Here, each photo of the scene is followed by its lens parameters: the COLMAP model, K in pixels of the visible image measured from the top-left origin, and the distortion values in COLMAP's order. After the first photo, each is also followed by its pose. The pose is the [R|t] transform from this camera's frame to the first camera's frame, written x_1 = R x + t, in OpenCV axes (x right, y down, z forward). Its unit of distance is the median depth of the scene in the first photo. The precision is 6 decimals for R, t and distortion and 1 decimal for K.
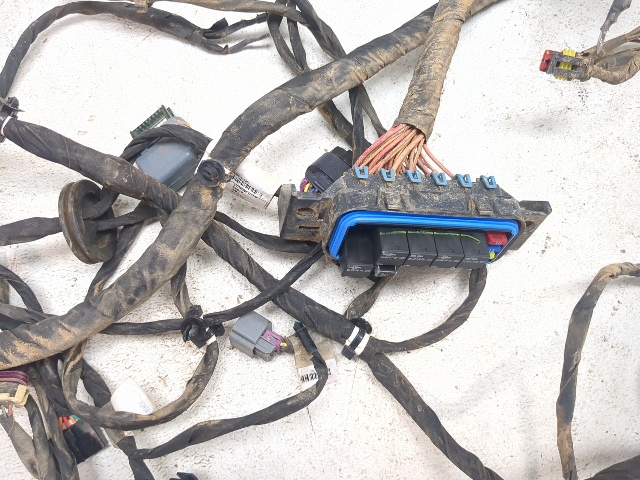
lens RADIAL K [[550.7, 0, 319.0], [0, 550.7, 240.2], [0, 0, 1]] dist [0.018682, -0.064747]
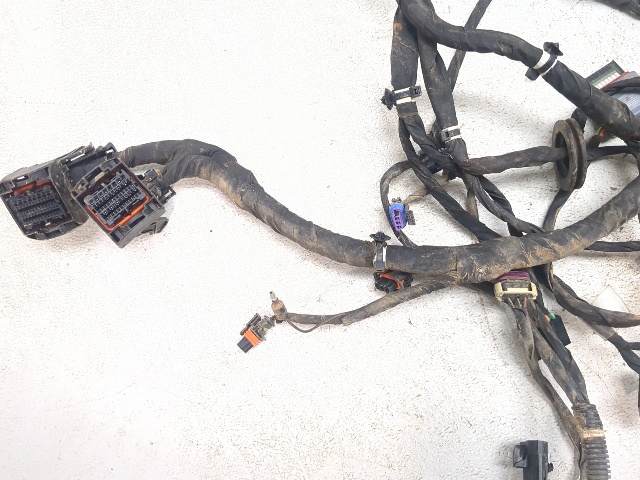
lens RADIAL K [[550.7, 0, 323.3], [0, 550.7, 241.3], [0, 0, 1]] dist [0.018682, -0.064747]
pose [[0.995414, 0.082487, -0.048452, -0.941536], [-0.080469, 0.995863, 0.042215, 0.156546], [0.051734, -0.038122, 0.997933, -0.236343]]
